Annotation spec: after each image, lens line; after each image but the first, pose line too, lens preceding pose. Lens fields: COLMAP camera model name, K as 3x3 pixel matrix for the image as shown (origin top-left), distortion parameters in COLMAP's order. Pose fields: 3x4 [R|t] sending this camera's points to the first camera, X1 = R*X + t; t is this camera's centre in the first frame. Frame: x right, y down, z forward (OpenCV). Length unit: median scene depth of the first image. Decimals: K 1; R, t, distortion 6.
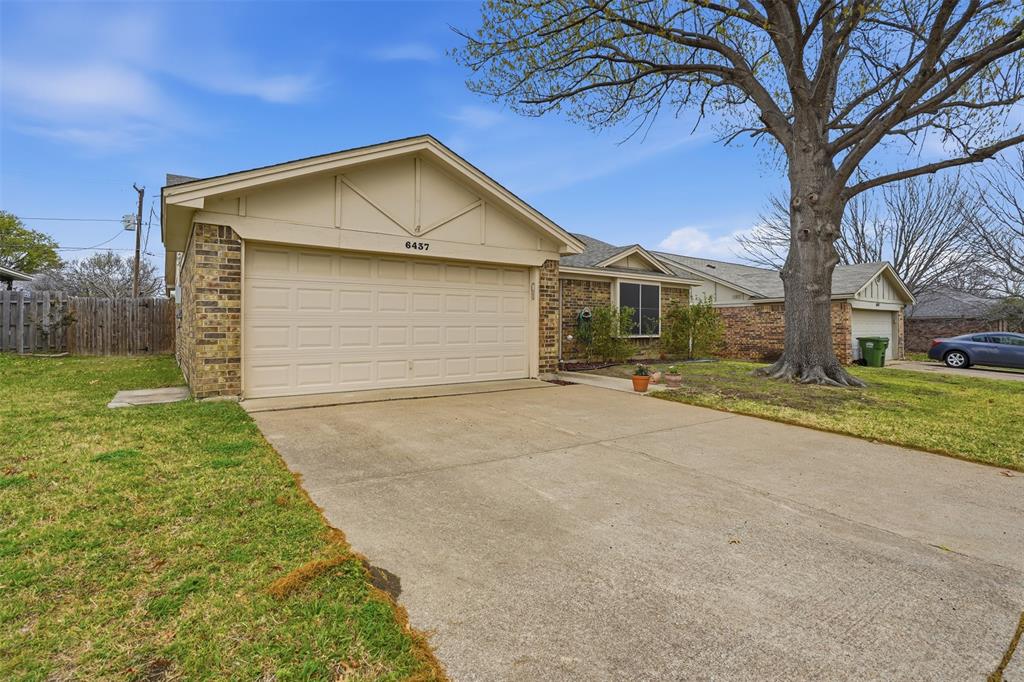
lens RADIAL K [[486.9, 0, 525.9], [0, 486.9, 319.9], [0, 0, 1]] dist [-0.042099, 0.007620]
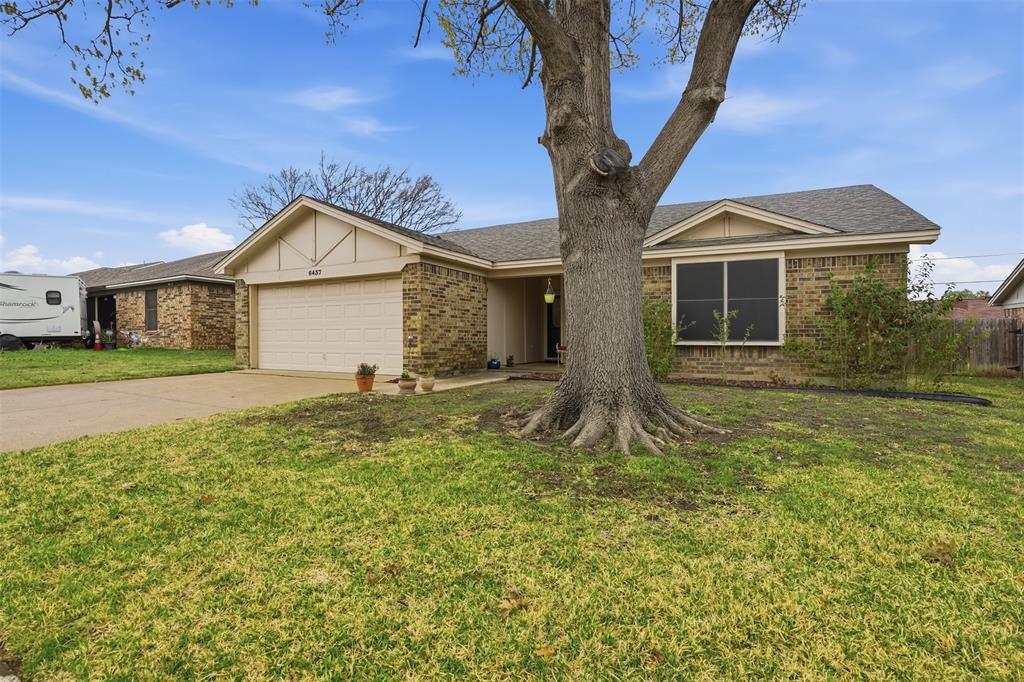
lens RADIAL K [[486.9, 0, 516.3], [0, 486.9, 350.6], [0, 0, 1]] dist [-0.042099, 0.007620]
pose [[0.429141, 0.017960, -0.903059, 1.085824], [0.009628, 0.999655, 0.024456, 0.039268], [0.903186, -0.019190, 0.428820, 0.761171]]
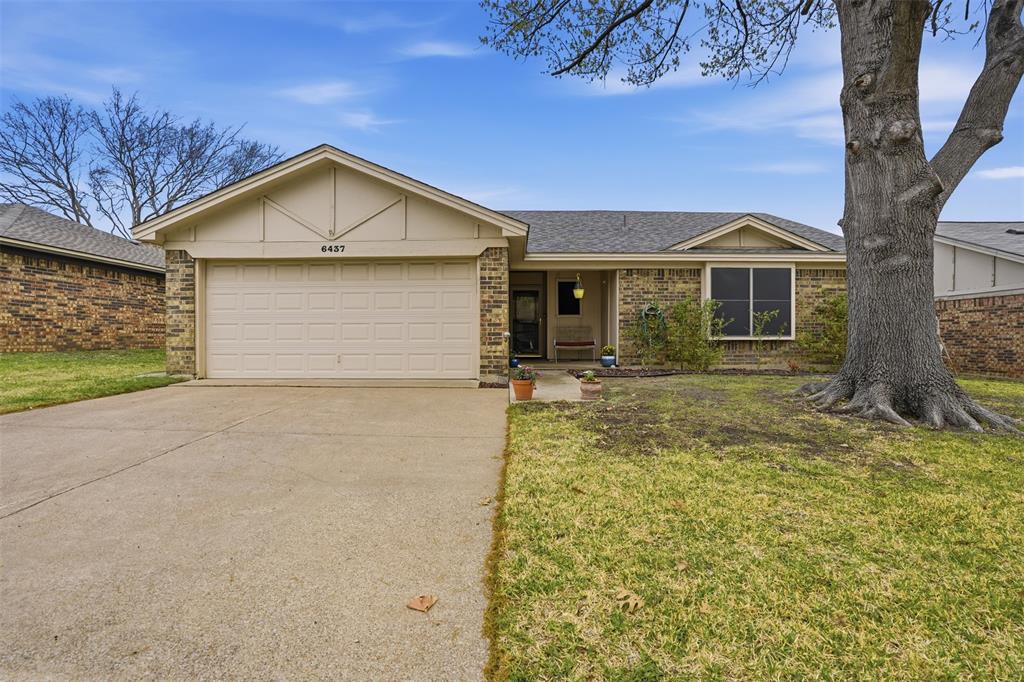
lens RADIAL K [[486.9, 0, 520.4], [0, 486.9, 339.8], [0, 0, 1]] dist [-0.042099, 0.007620]
pose [[0.796807, -0.000368, -0.604233, 0.628880], [0.011732, 0.999821, 0.014862, 0.032996], [0.604119, -0.018931, 0.796669, 0.321696]]
